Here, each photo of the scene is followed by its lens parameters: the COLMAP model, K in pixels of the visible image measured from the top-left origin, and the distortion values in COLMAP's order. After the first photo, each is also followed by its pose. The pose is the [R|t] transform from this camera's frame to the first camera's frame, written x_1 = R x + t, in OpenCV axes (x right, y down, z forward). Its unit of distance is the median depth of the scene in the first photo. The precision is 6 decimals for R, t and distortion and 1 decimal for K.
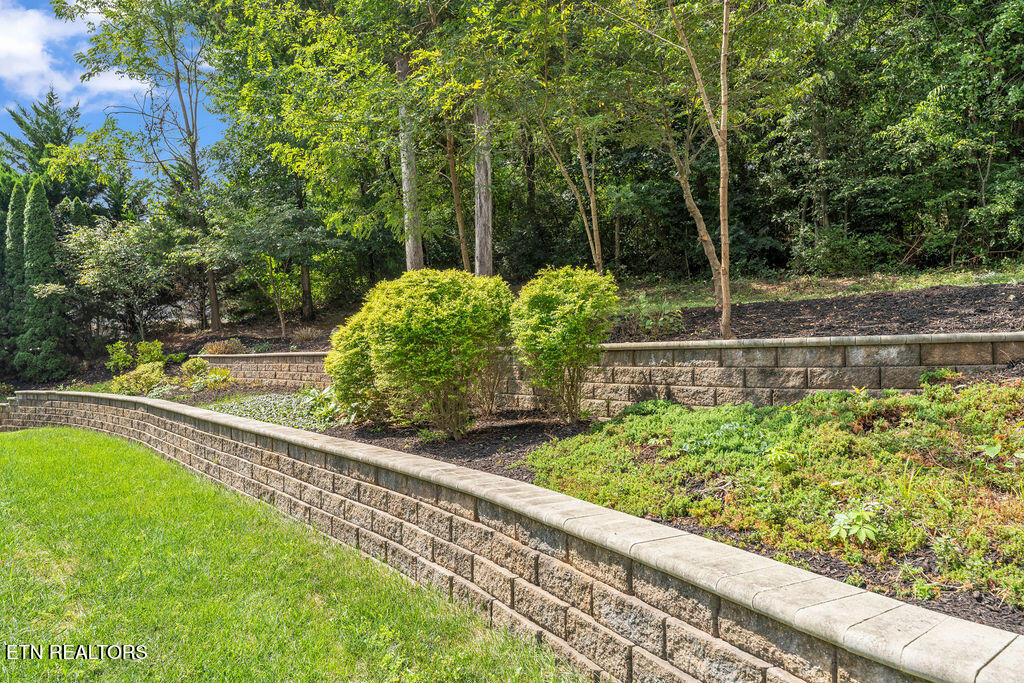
lens RADIAL K [[706.6, 0, 512.8], [0, 706.6, 347.6], [0, 0, 1]] dist [0.009520, -0.004683]
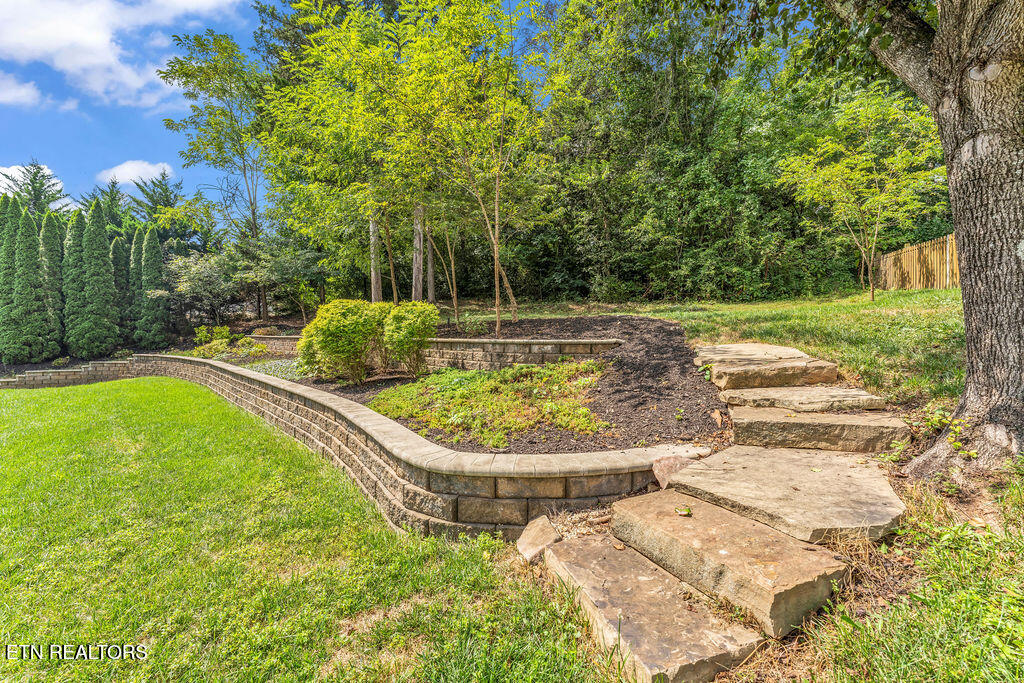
lens RADIAL K [[415.1, 0, 513.2], [0, 415.1, 337.1], [0, 0, 1]] dist [-0.000302, 0.000348]
pose [[0.992992, 0.025846, 0.115318, 0.074262], [-0.026600, 0.999634, 0.005002, -0.007834], [-0.115147, -0.008034, 0.993316, -0.073617]]
